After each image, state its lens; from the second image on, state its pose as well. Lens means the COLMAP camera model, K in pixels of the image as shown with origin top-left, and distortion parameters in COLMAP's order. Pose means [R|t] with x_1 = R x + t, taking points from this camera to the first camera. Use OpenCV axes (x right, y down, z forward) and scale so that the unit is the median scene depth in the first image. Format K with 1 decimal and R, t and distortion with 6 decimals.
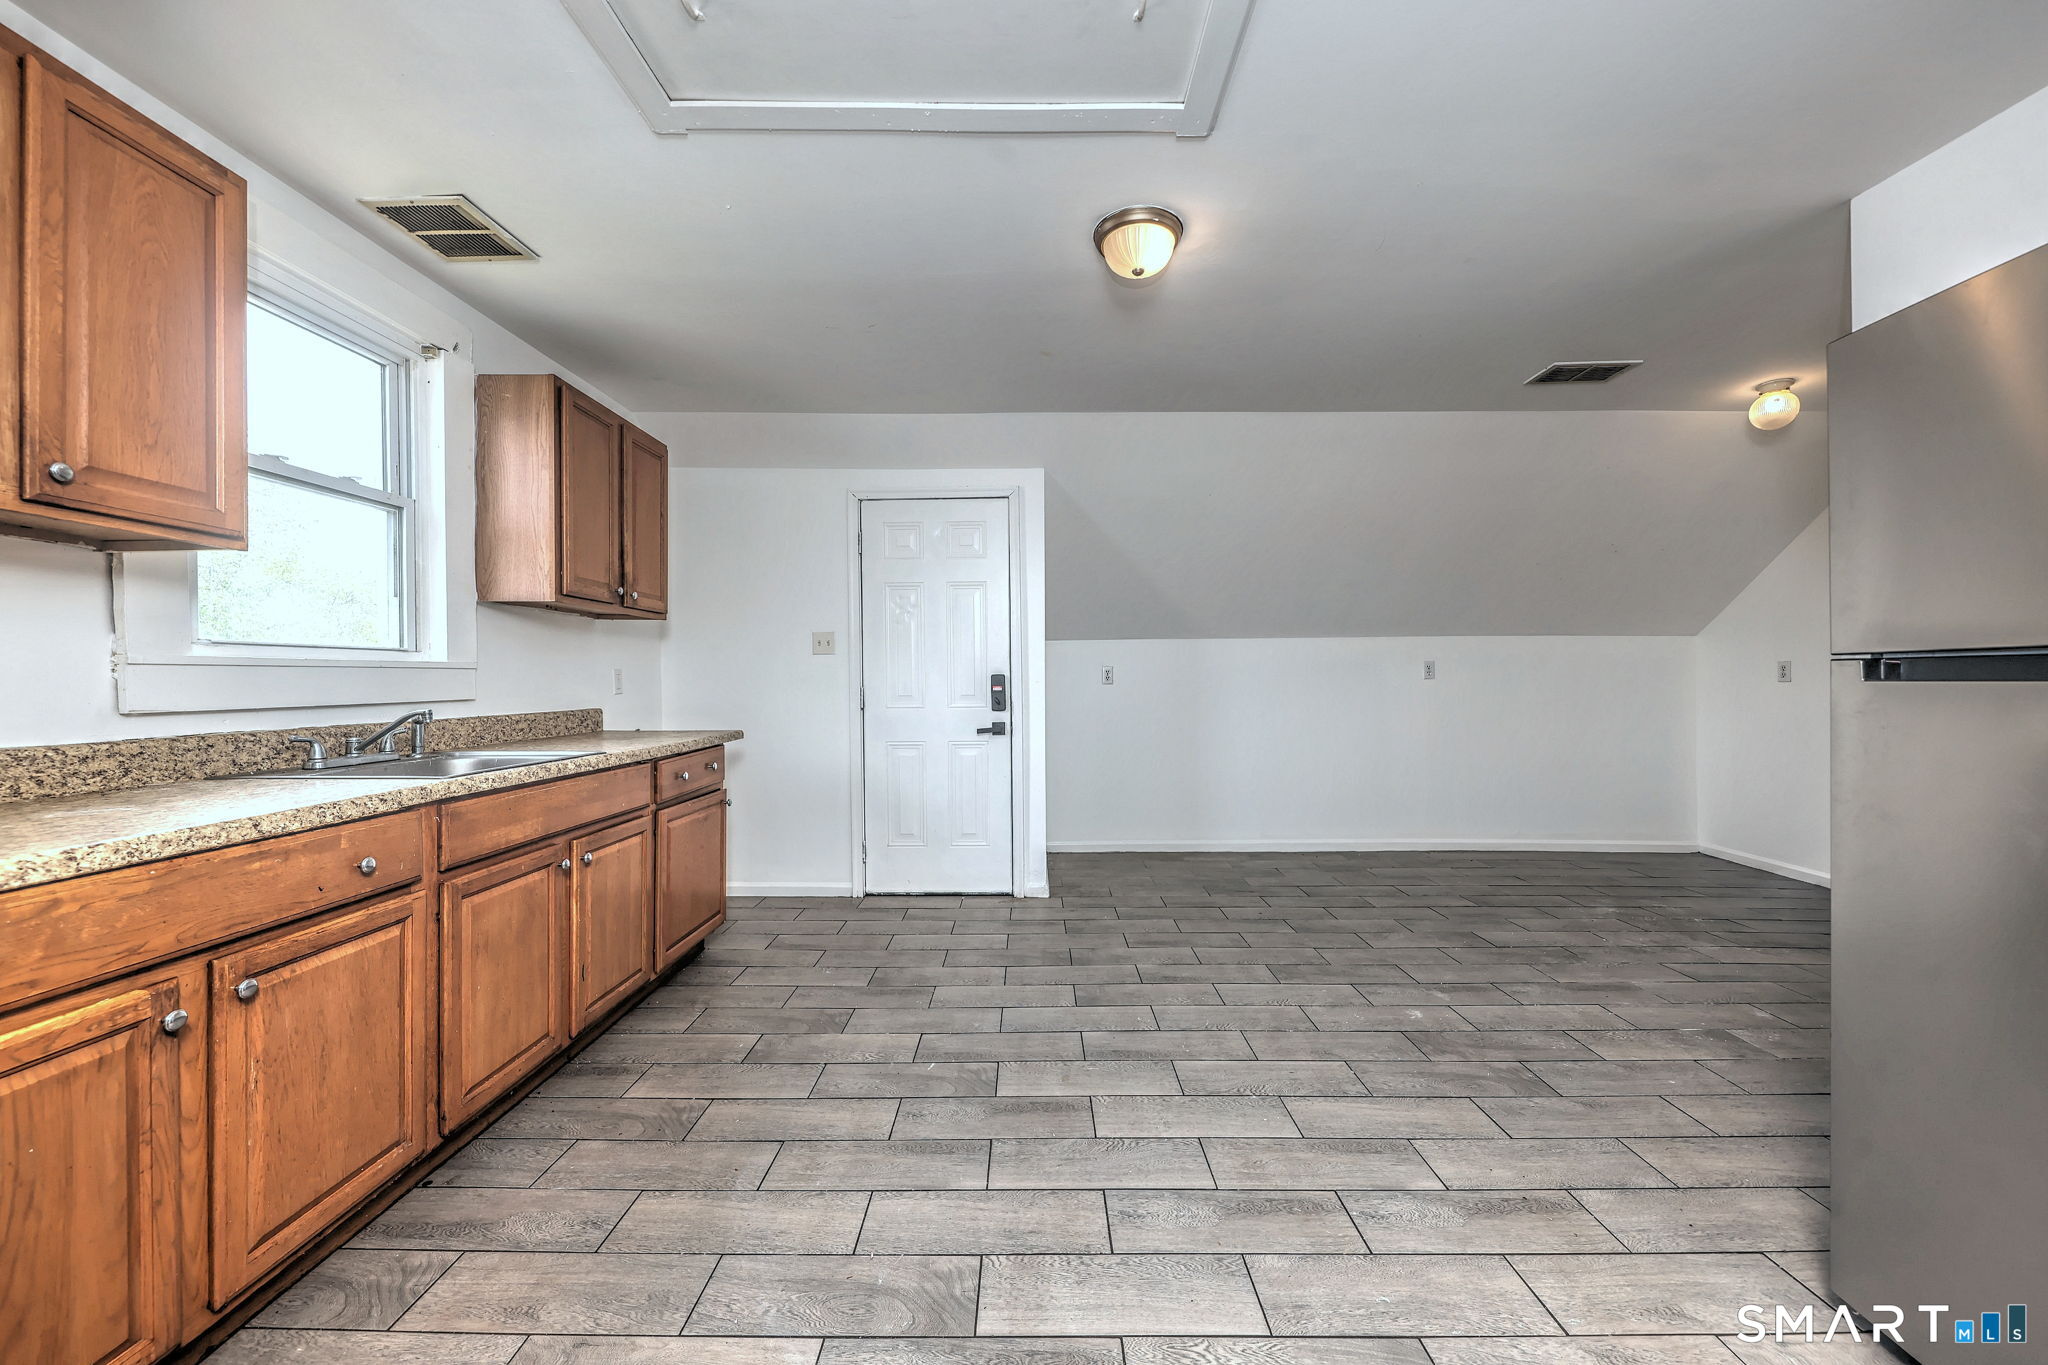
lens RADIAL K [[762.1, 0, 1025.3], [0, 762.1, 676.6], [0, 0, 1]] dist [0.003068, -0.002389]
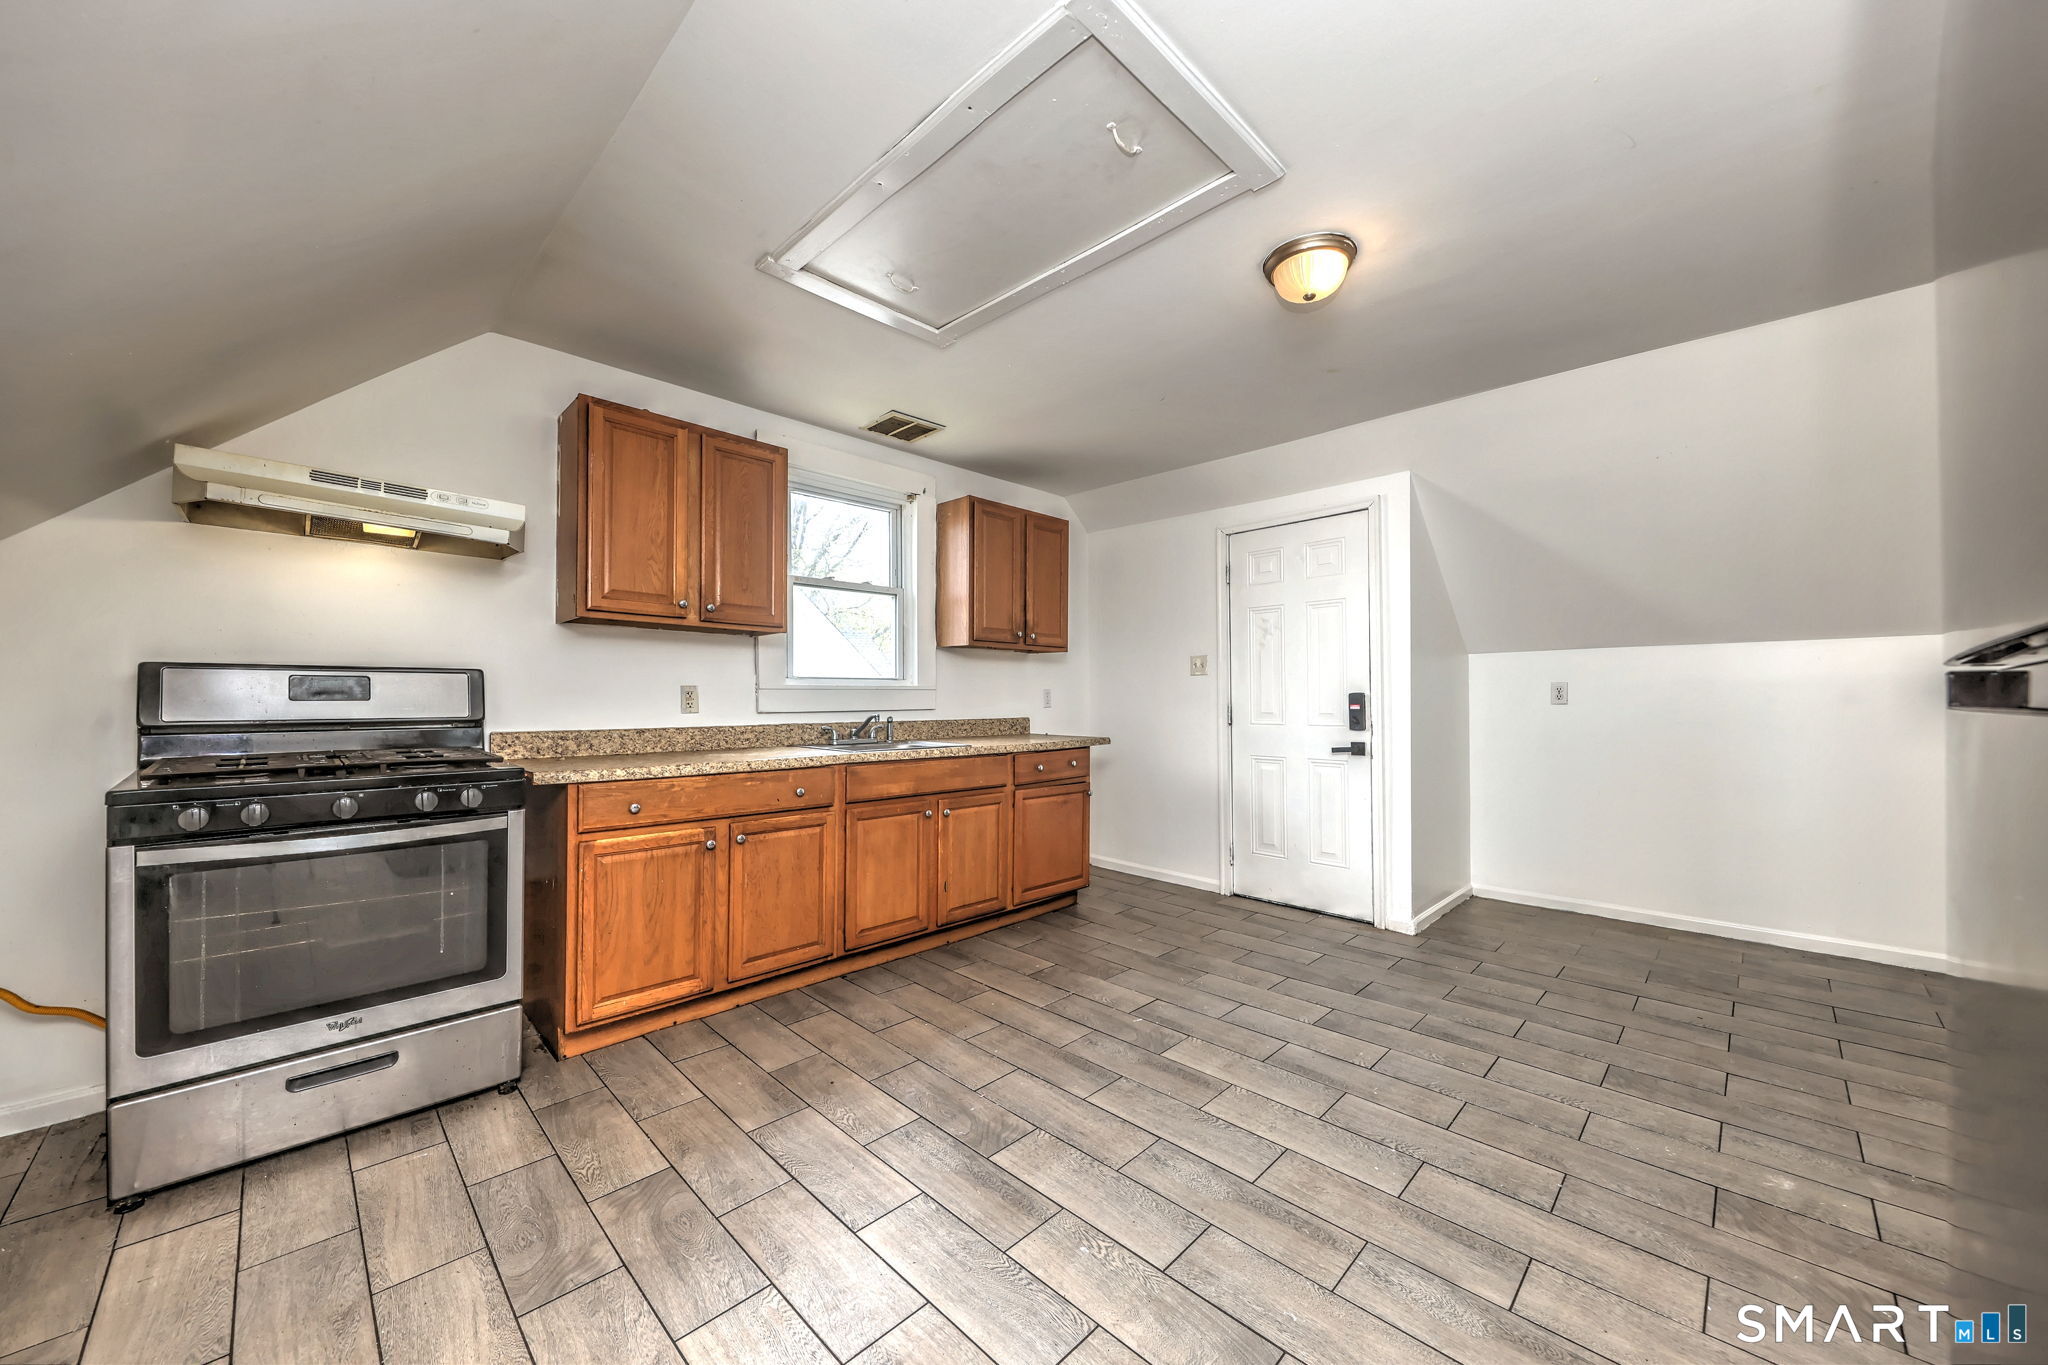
lens RADIAL K [[762.1, 0, 1020.5], [0, 762.1, 684.3], [0, 0, 1]] dist [0.003068, -0.002389]
pose [[0.720781, -0.006902, -0.693128, 0.456091], [-0.002977, 0.999910, -0.013053, 0.001030], [0.693156, 0.011472, 0.720696, 0.010945]]
